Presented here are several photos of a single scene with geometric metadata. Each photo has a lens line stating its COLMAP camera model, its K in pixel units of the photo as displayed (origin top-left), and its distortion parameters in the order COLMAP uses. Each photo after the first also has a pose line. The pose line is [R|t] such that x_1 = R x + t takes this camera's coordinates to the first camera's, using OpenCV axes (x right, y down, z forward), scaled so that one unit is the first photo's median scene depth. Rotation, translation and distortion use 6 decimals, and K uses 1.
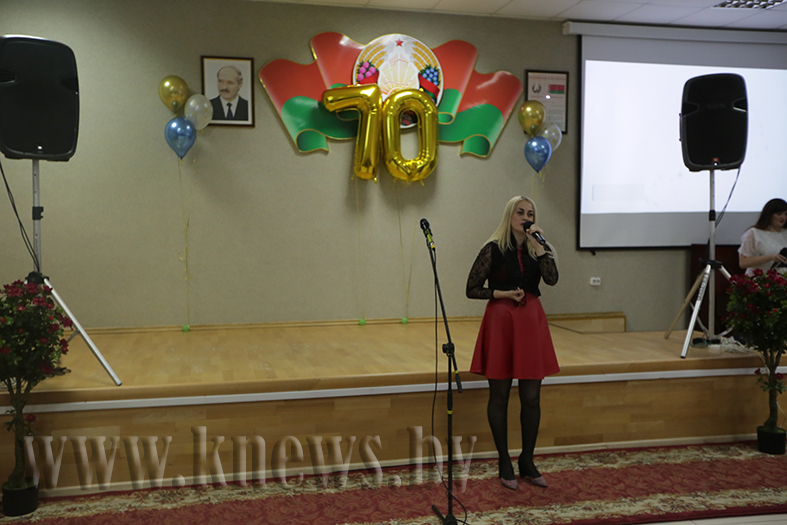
lens RADIAL K [[734.9, 0, 391.4], [0, 734.9, 255.8], [0, 0, 1]] dist [0.040243, 0.000000]
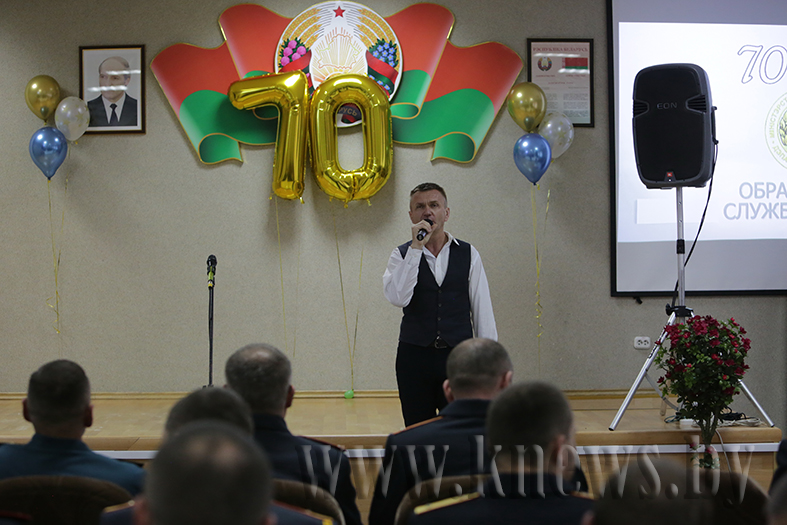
lens RADIAL K [[1589.0, 0, 400.4], [0, 1589.0, 270.1], [0, 0, 1]] dist [-0.272458, 0.000000]
pose [[0.977888, -0.004377, -0.209083, 0.413897], [-0.002803, 0.999417, -0.034030, 0.020882], [0.209110, 0.033863, 0.977306, -0.530372]]
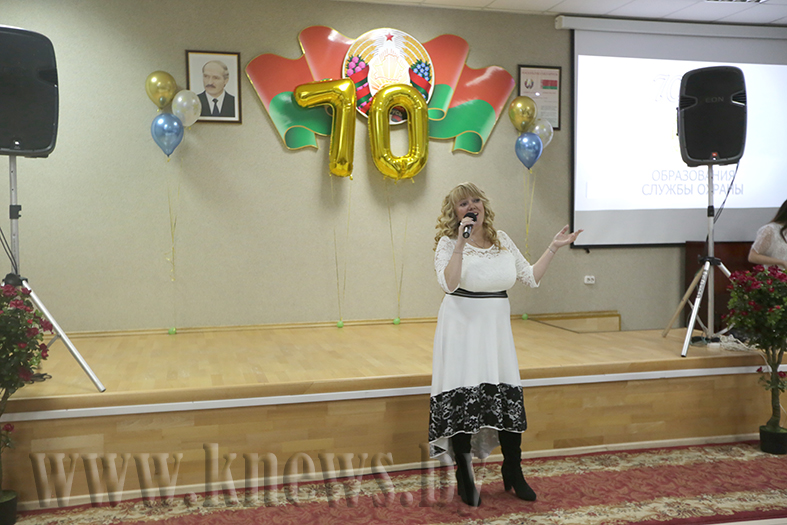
lens RADIAL K [[734.9, 0, 392.2], [0, 734.9, 255.6], [0, 0, 1]] dist [0.040243, 0.000000]
pose [[0.999760, -0.006694, 0.020857, -0.008394], [0.006712, 0.999977, -0.000809, 0.001800], [-0.020851, 0.000949, 0.999782, 0.023443]]
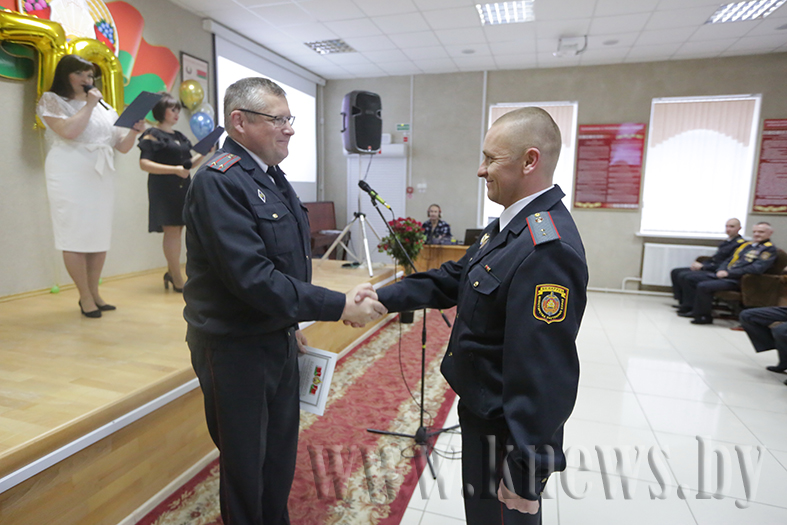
lens RADIAL K [[471.2, 0, 387.0], [0, 471.2, 239.6], [0, 0, 1]] dist [0.042765, 0.011315]
pose [[0.526975, -0.075506, 0.846520, -0.332542], [0.017554, 0.996800, 0.077983, -0.012939], [-0.849699, -0.026235, 0.526614, 0.357616]]
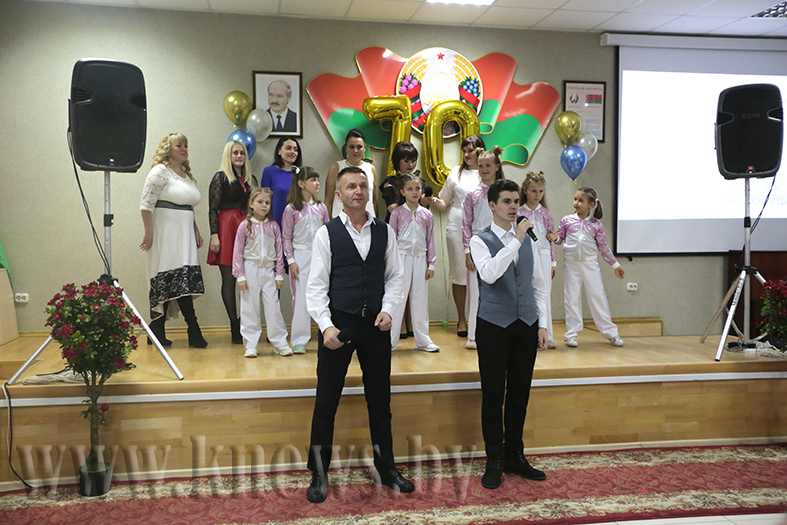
lens RADIAL K [[730.0, 0, 390.6], [0, 730.0, 258.0], [0, 0, 1]] dist [0.040728, 0.000000]
pose [[0.998623, 0.003247, -0.052360, -0.004945], [-0.003470, 0.999985, -0.004164, 0.000614], [0.052346, 0.004340, 0.998620, -0.036195]]
